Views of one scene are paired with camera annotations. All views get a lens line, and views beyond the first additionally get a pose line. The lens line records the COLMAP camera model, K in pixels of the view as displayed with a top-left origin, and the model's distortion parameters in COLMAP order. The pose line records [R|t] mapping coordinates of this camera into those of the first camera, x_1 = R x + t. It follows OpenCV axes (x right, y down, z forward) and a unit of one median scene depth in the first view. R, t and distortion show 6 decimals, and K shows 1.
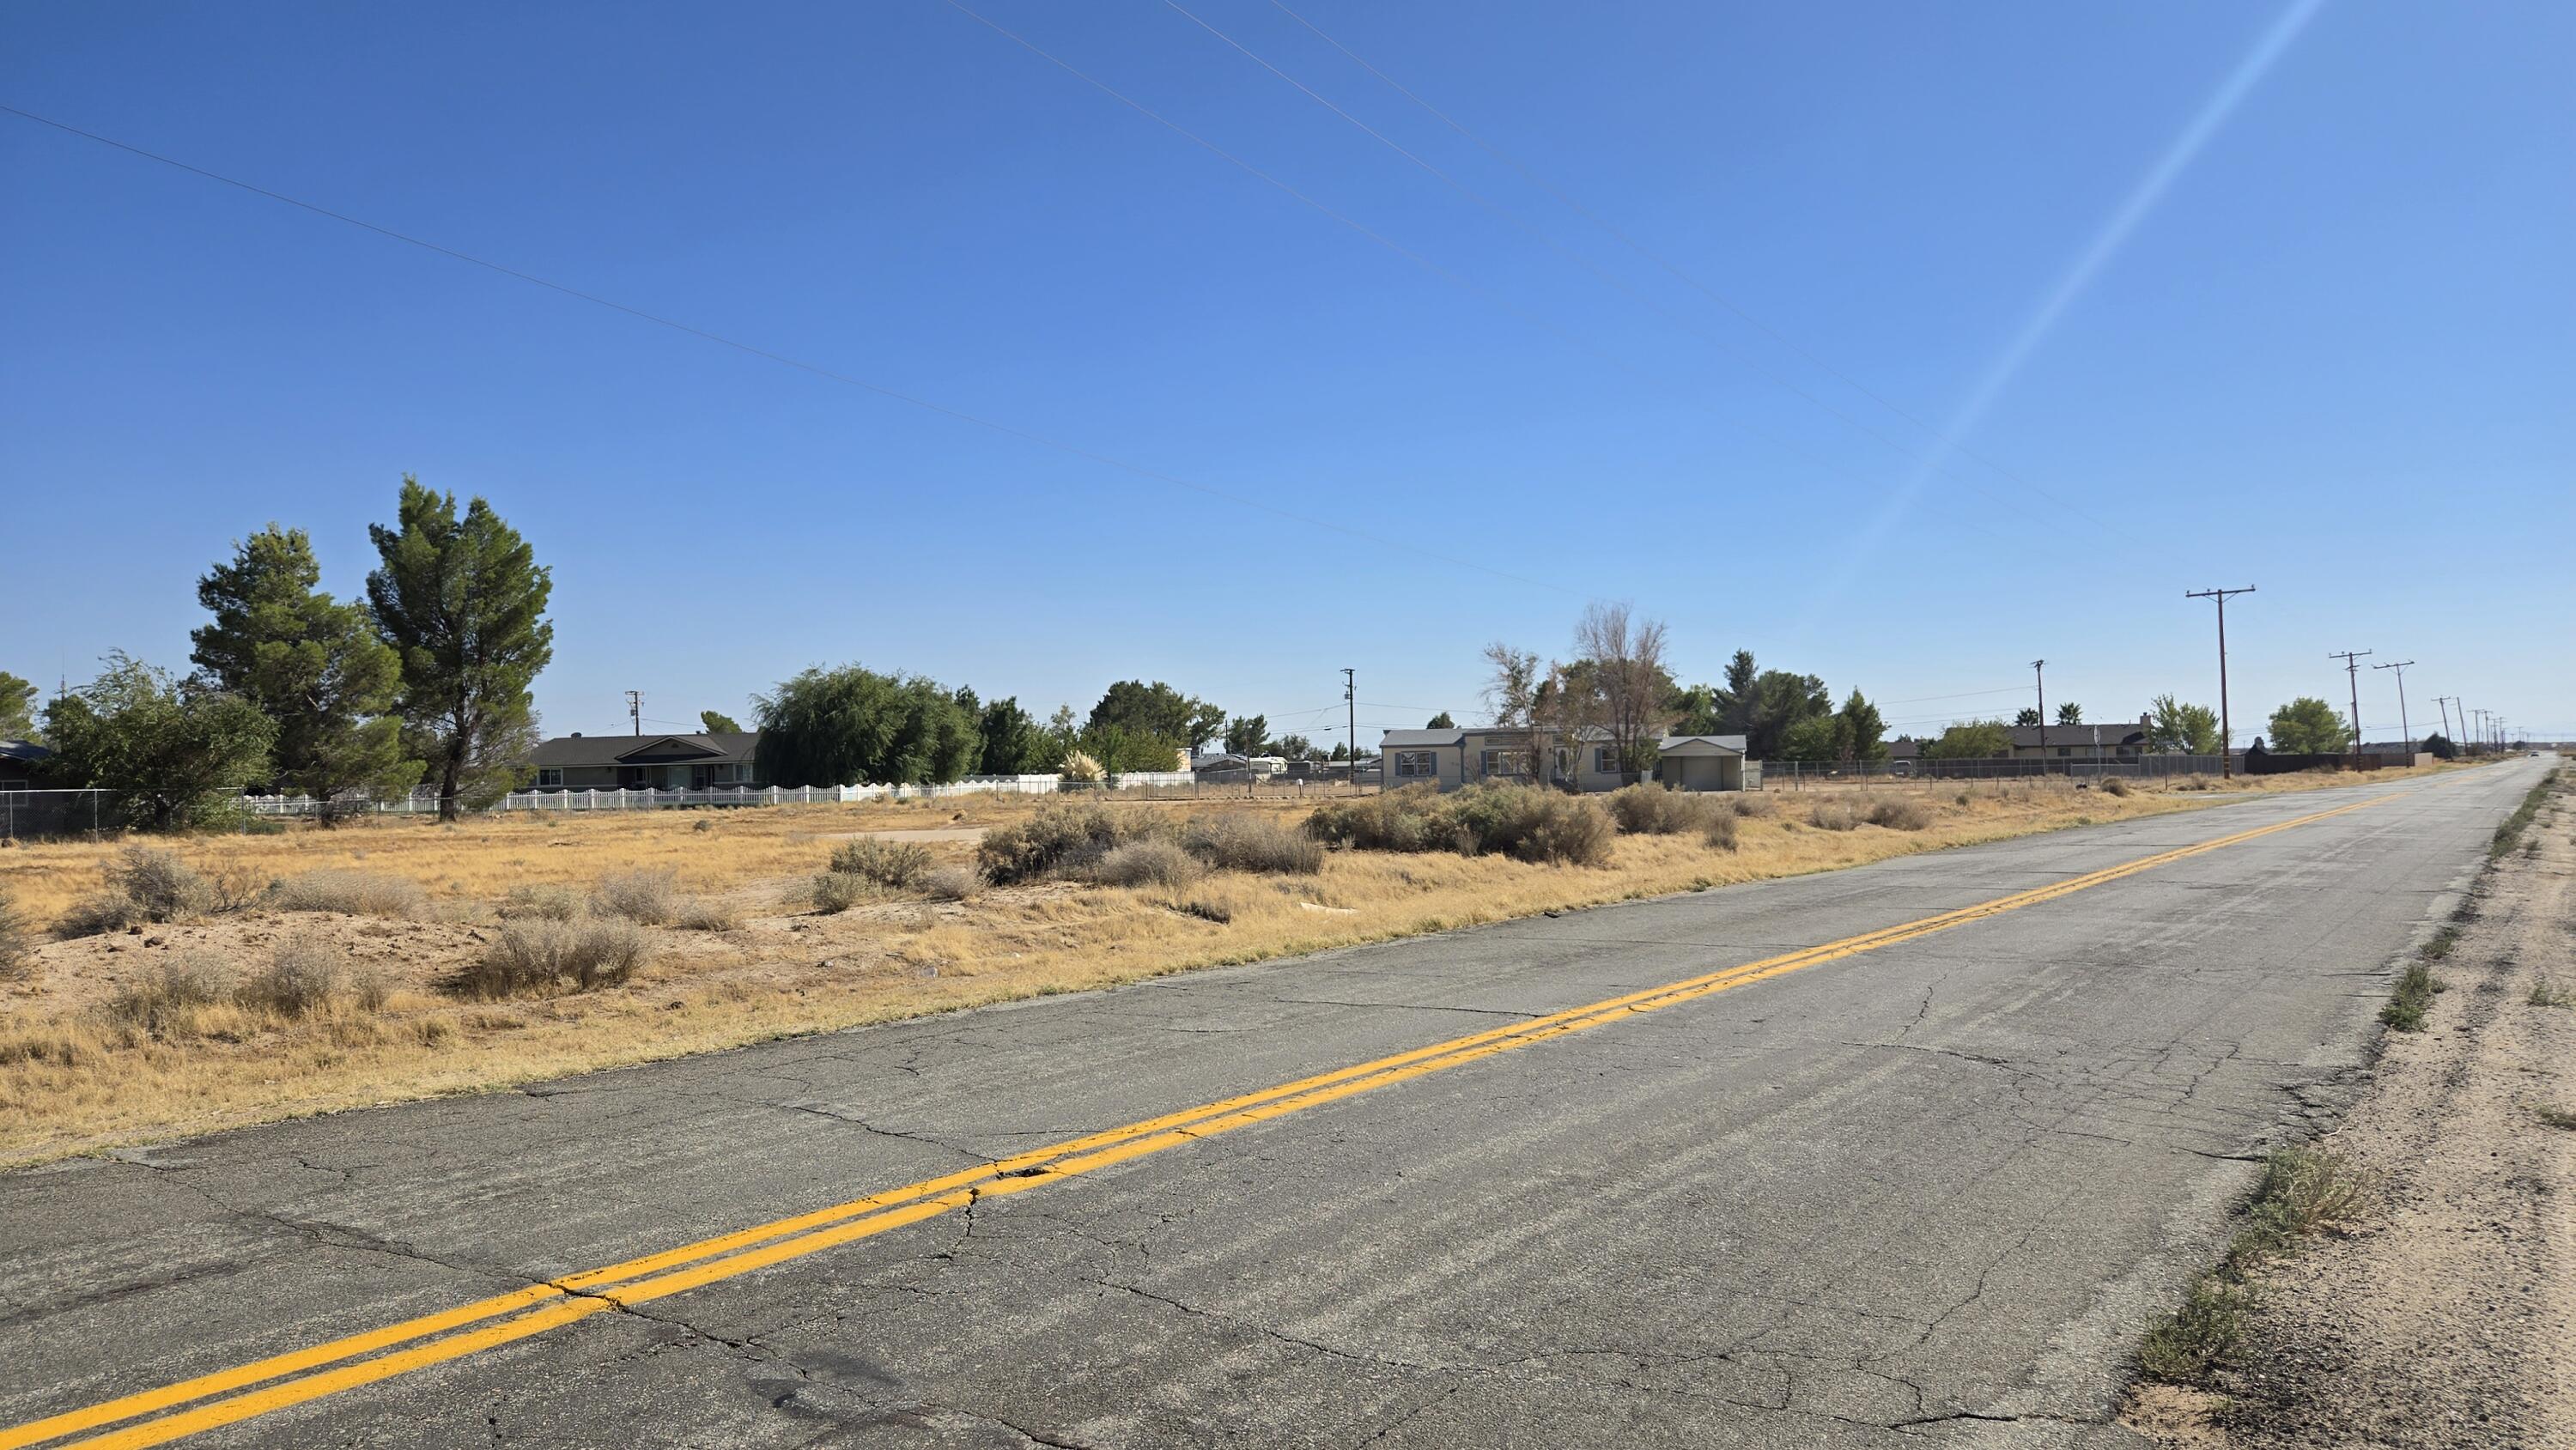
lens RADIAL K [[1741.8, 0, 1283.2], [0, 1741.8, 719.6], [0, 0, 1]] dist [0.059860, -0.038743]
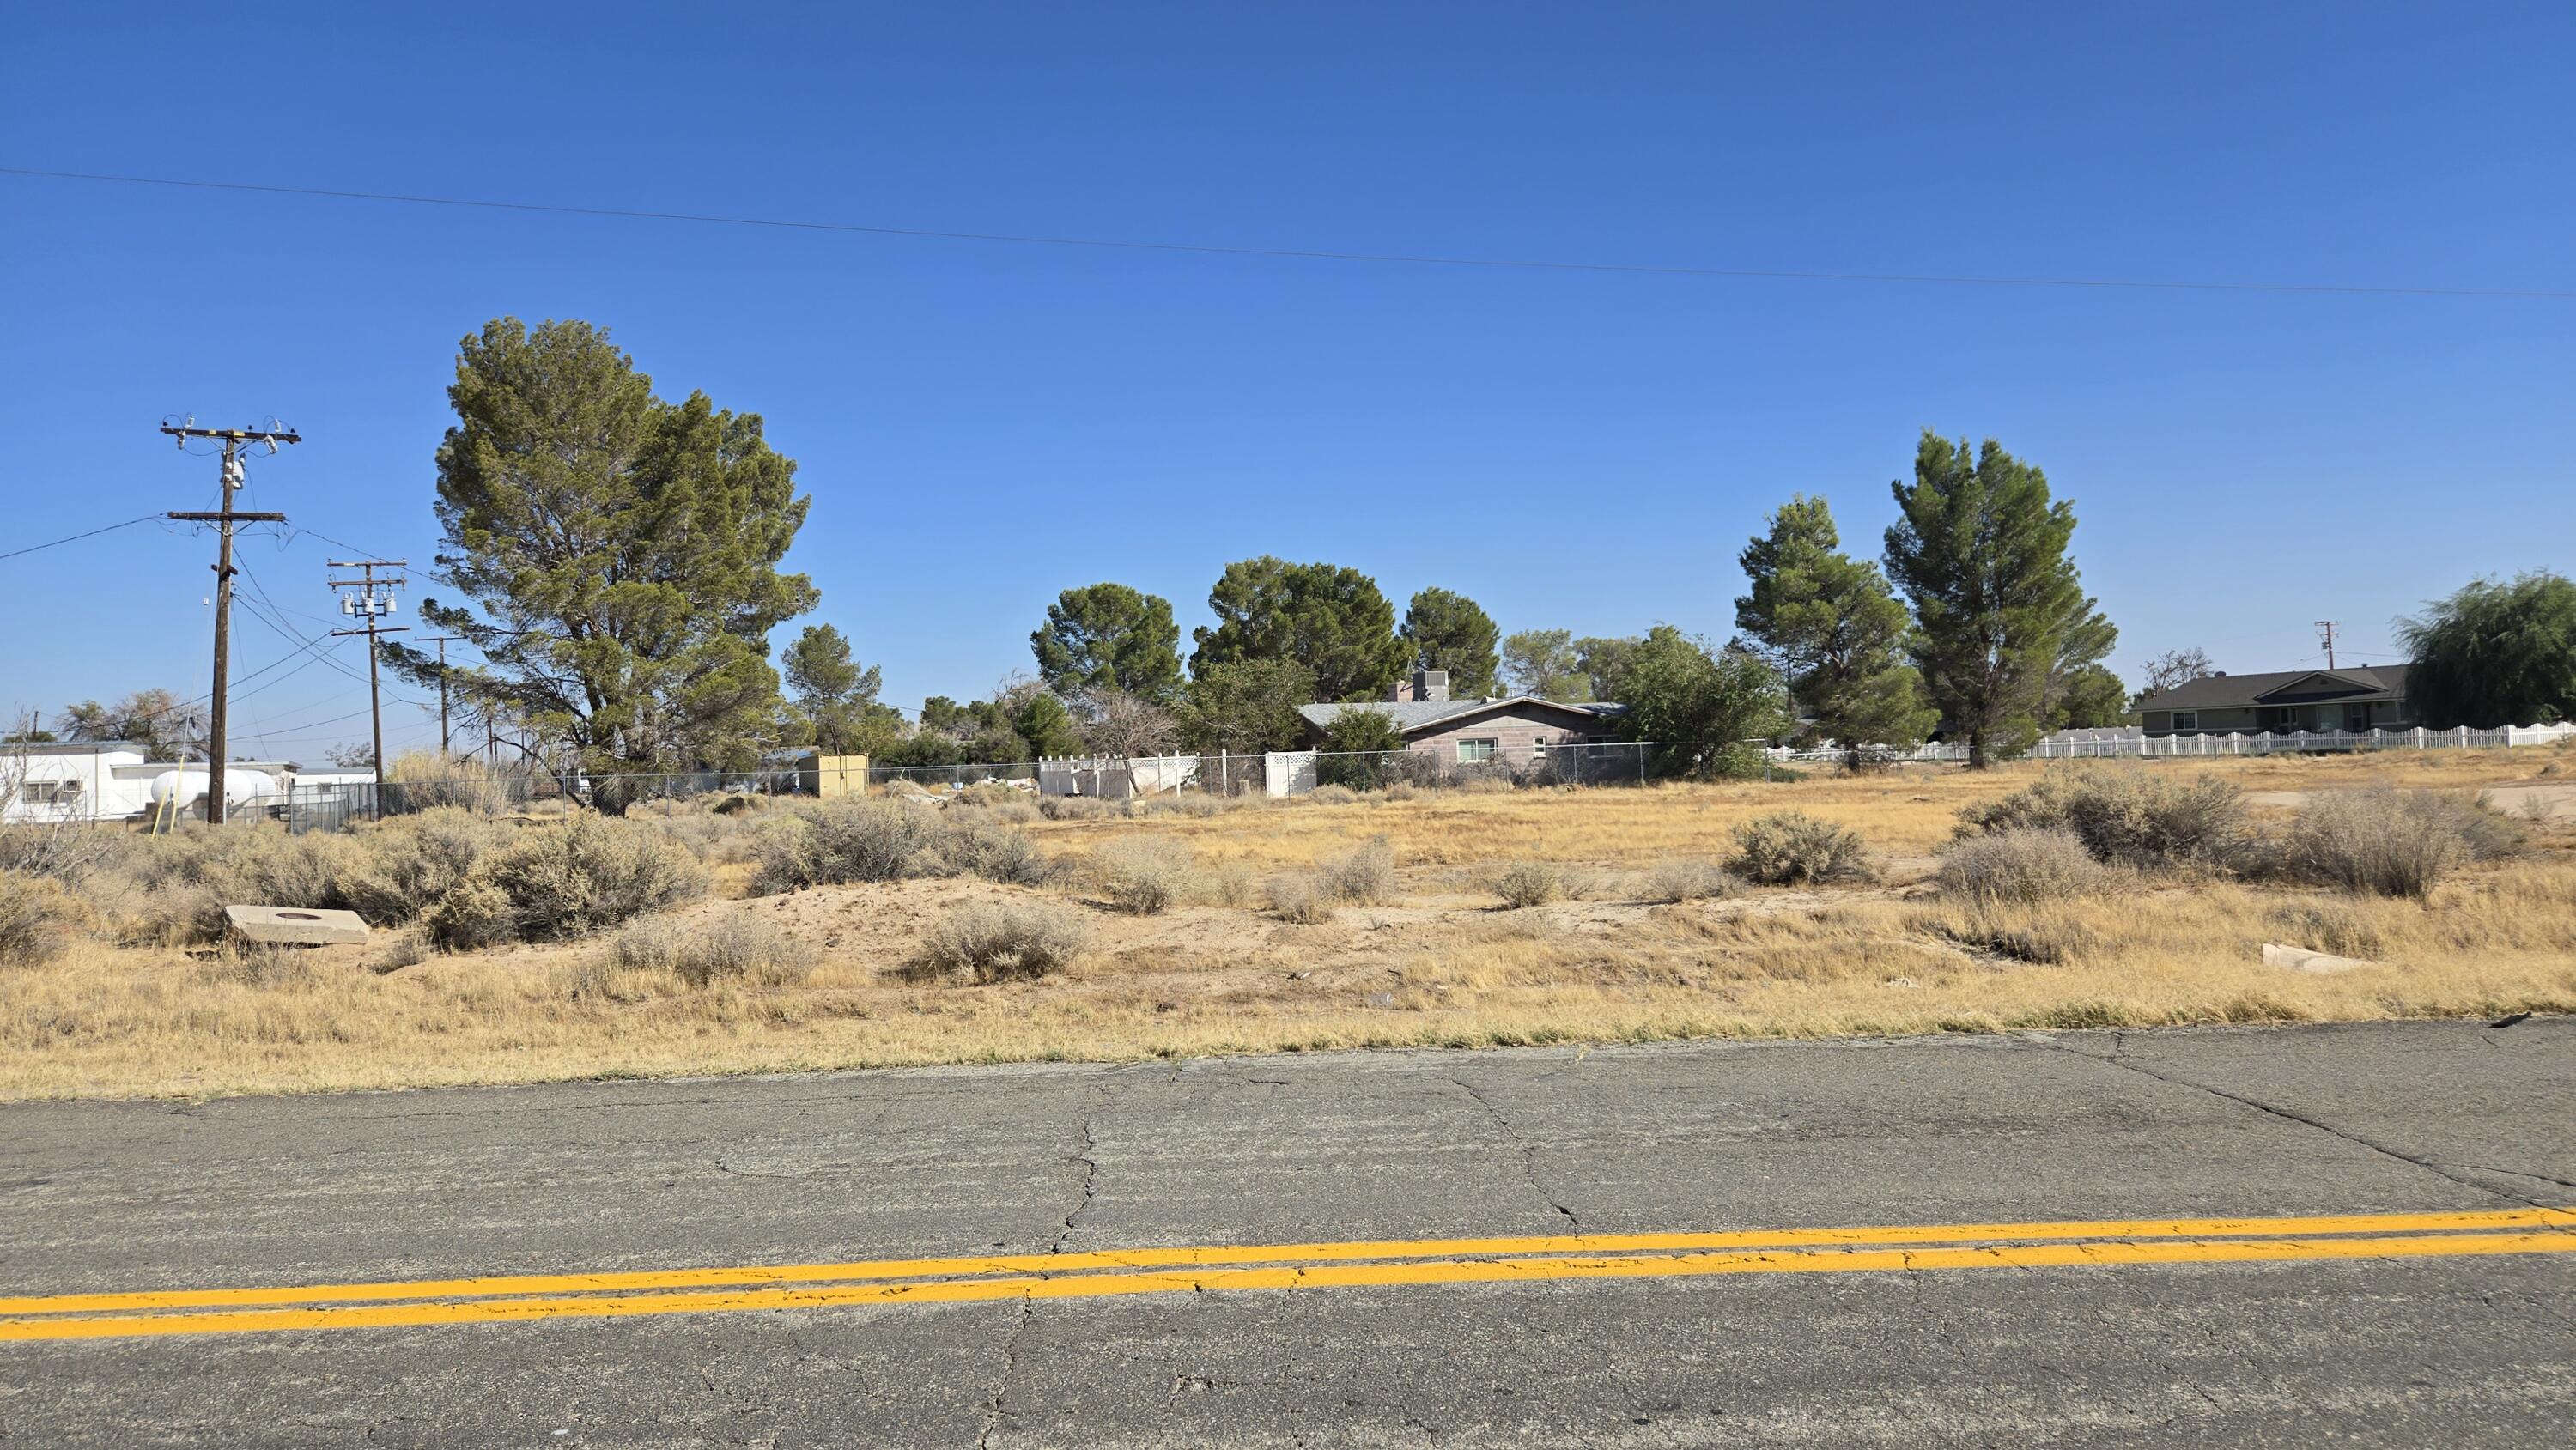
lens RADIAL K [[1741.8, 0, 1288.5], [0, 1741.8, 704.5], [0, 0, 1]] dist [0.059860, -0.038743]
pose [[0.604953, -0.026163, -0.795831, 0.080440], [0.045750, 0.998951, 0.001936, 0.001292], [0.794946, -0.037581, 0.605516, 0.095030]]
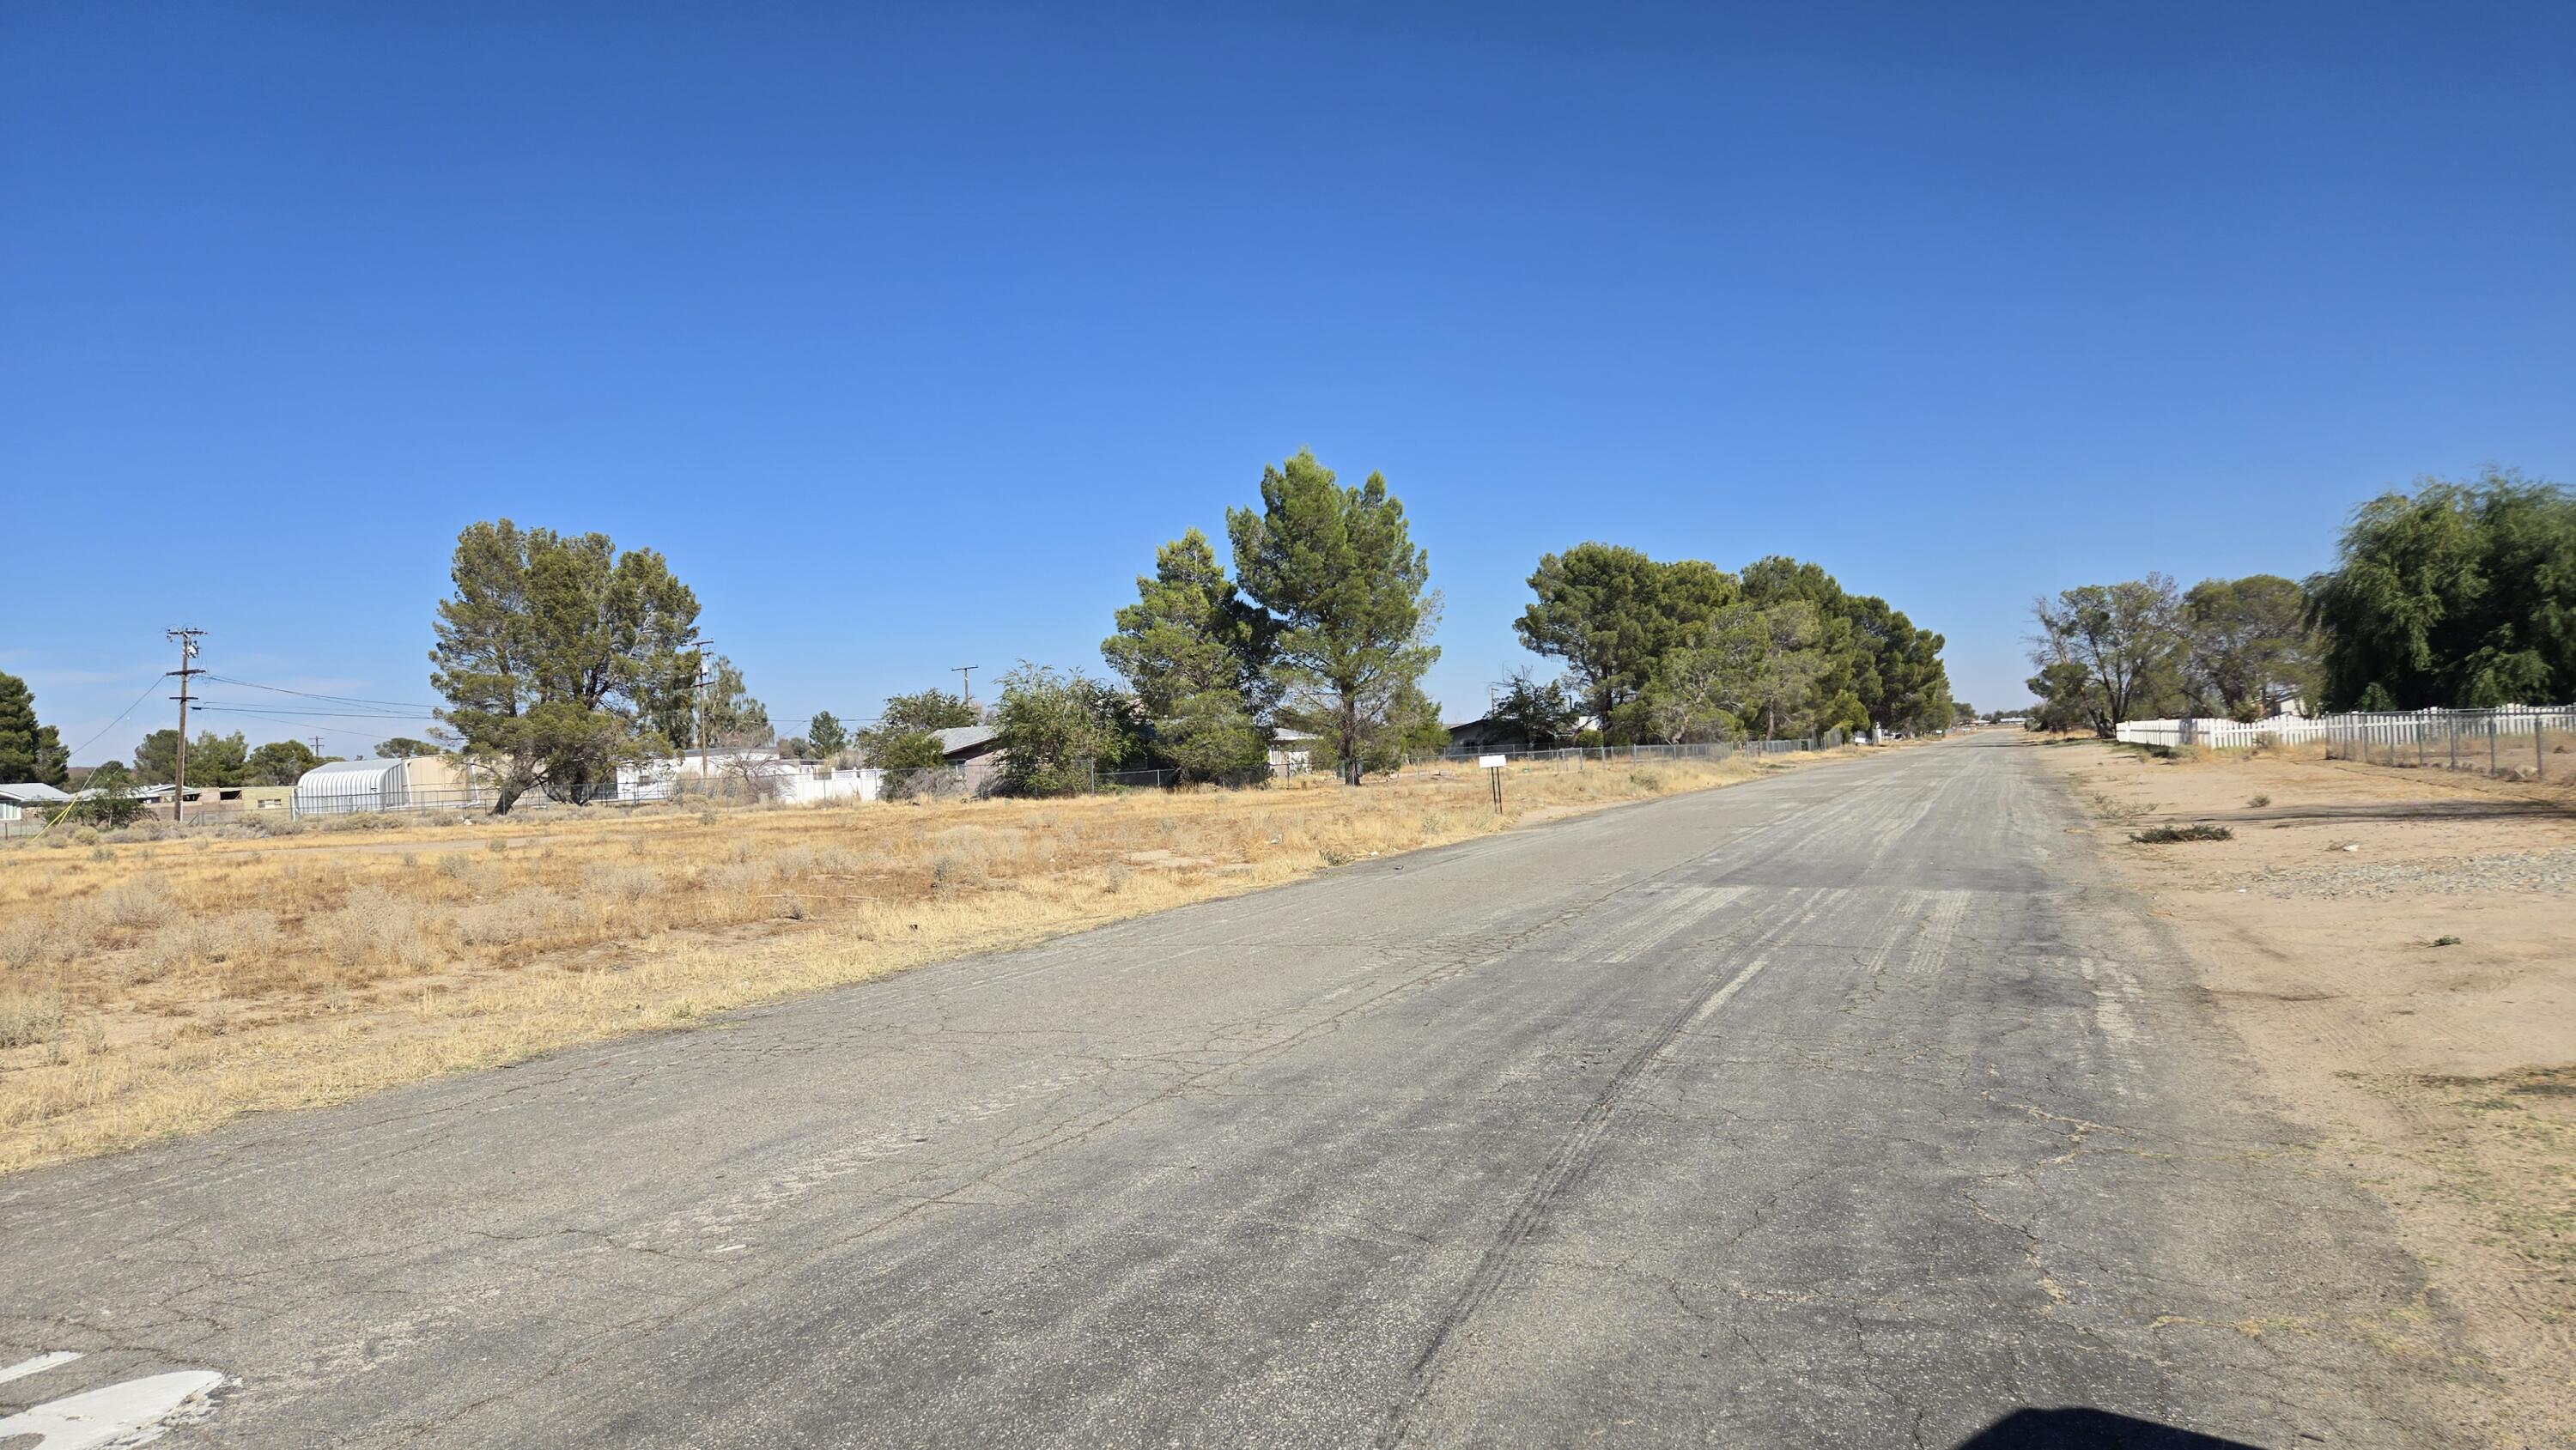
lens RADIAL K [[1741.8, 0, 1270.5], [0, 1741.8, 720.4], [0, 0, 1]] dist [0.059860, -0.038743]
pose [[-0.142128, 0.003063, -0.989844, 0.525038], [0.077891, 0.996929, -0.008099, 0.026587], [0.986779, -0.078251, -0.141930, 1.123239]]
